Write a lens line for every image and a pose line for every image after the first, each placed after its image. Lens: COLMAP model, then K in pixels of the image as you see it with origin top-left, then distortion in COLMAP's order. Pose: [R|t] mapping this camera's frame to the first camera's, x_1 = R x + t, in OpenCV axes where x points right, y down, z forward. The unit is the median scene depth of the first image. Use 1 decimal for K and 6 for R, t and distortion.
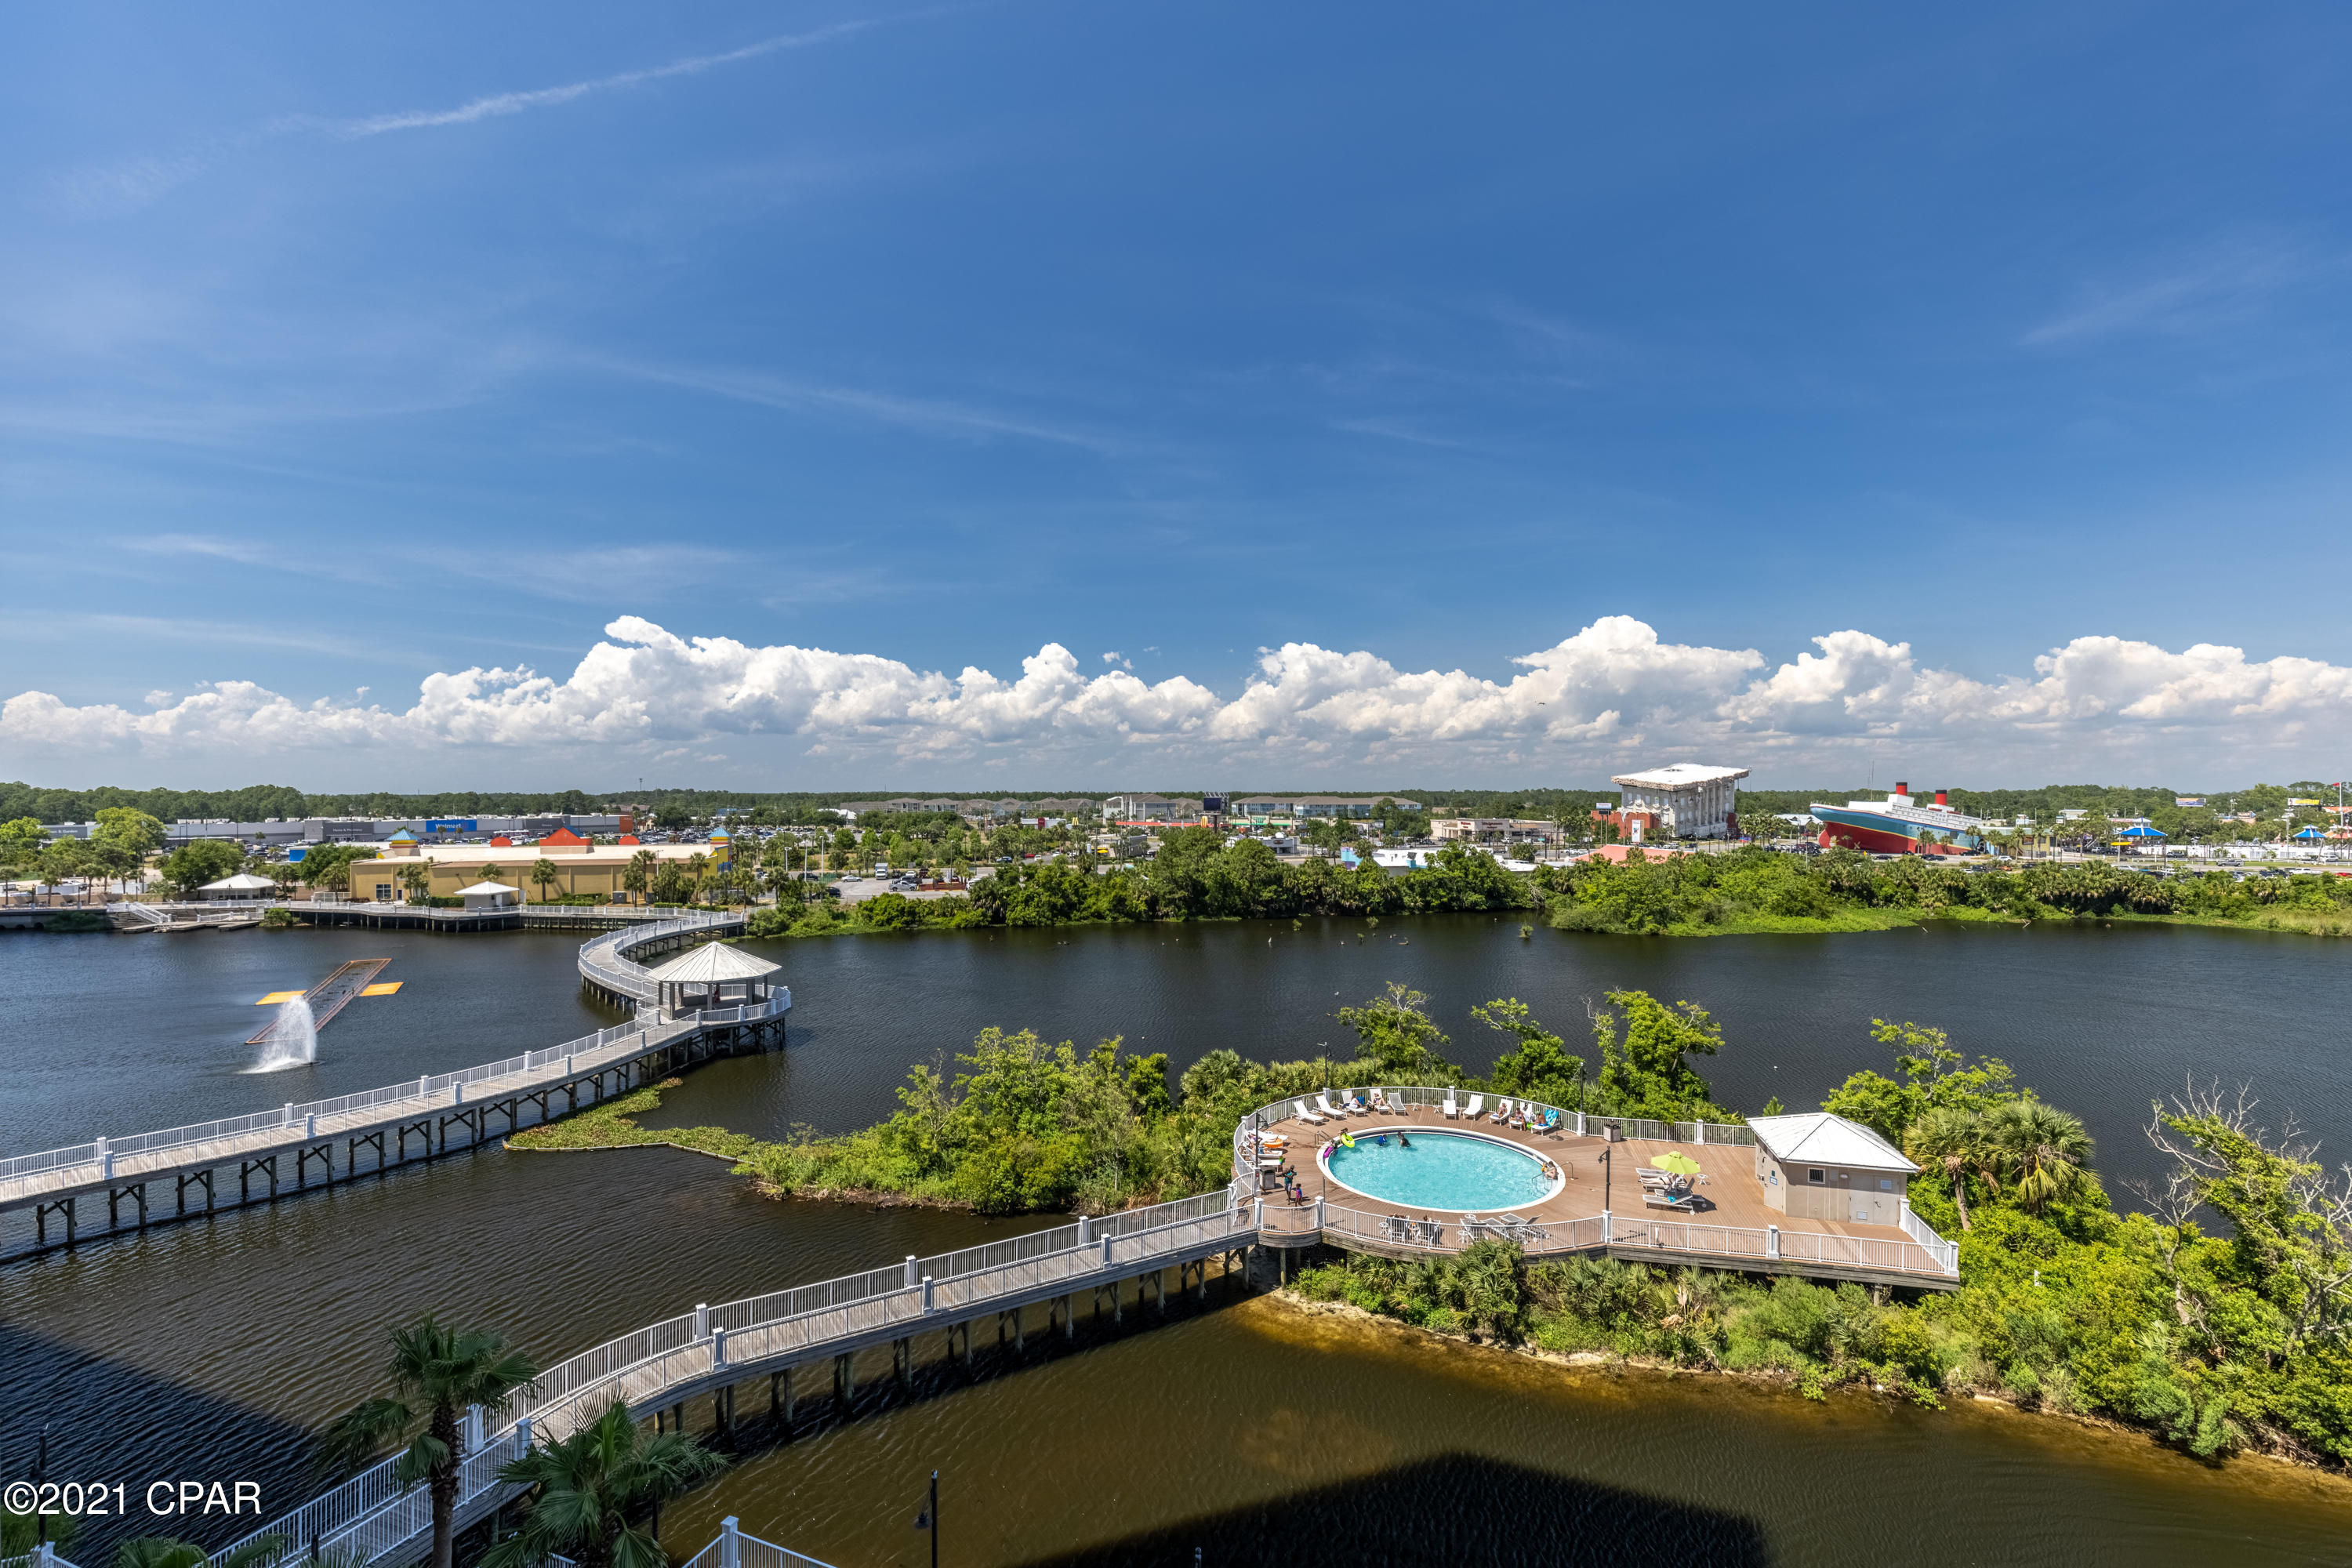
lens RADIAL K [[1106.8, 0, 1181.5], [0, 1106.8, 797.0], [0, 0, 1]] dist [0.020382, -0.013135]
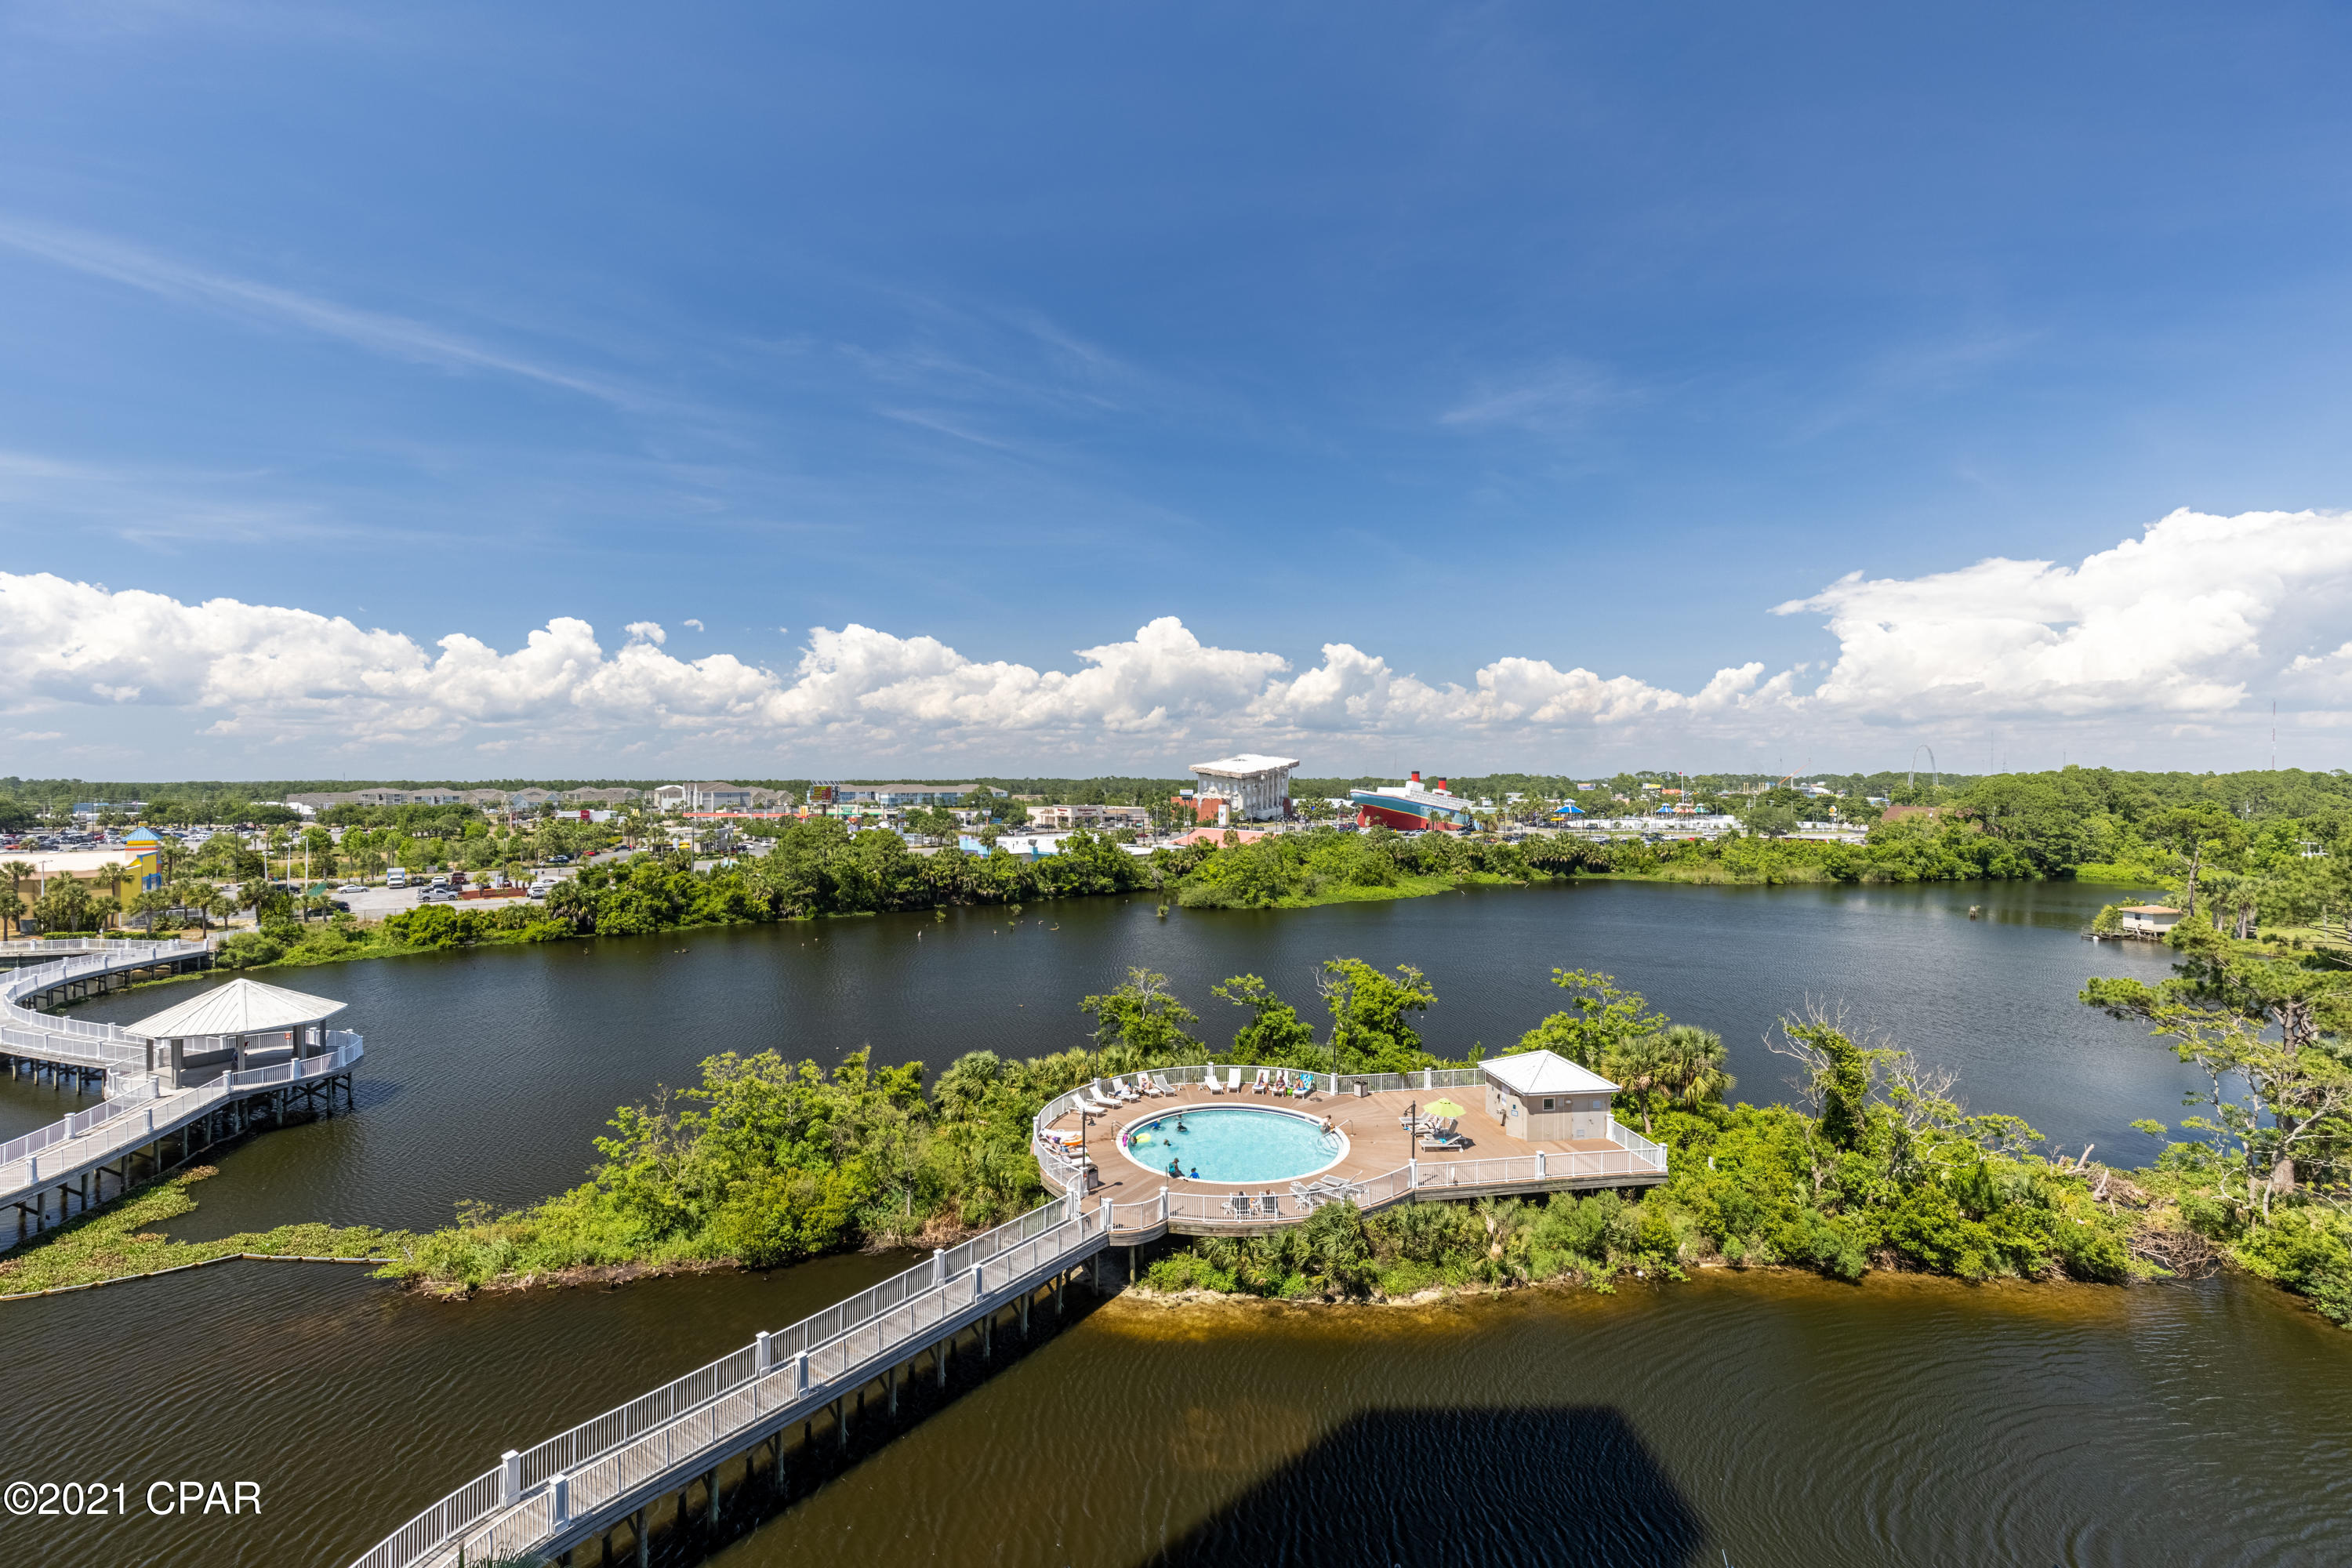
lens RADIAL K [[1090.4, 0, 1141.3], [0, 1090.4, 766.7], [0, 0, 1]] dist [0.009859, -0.000826]
pose [[0.912004, 0.003194, 0.410168, -0.123221], [0.003312, 0.999880, -0.015150, -0.001485], [-0.410167, 0.015175, 0.911884, 0.043946]]
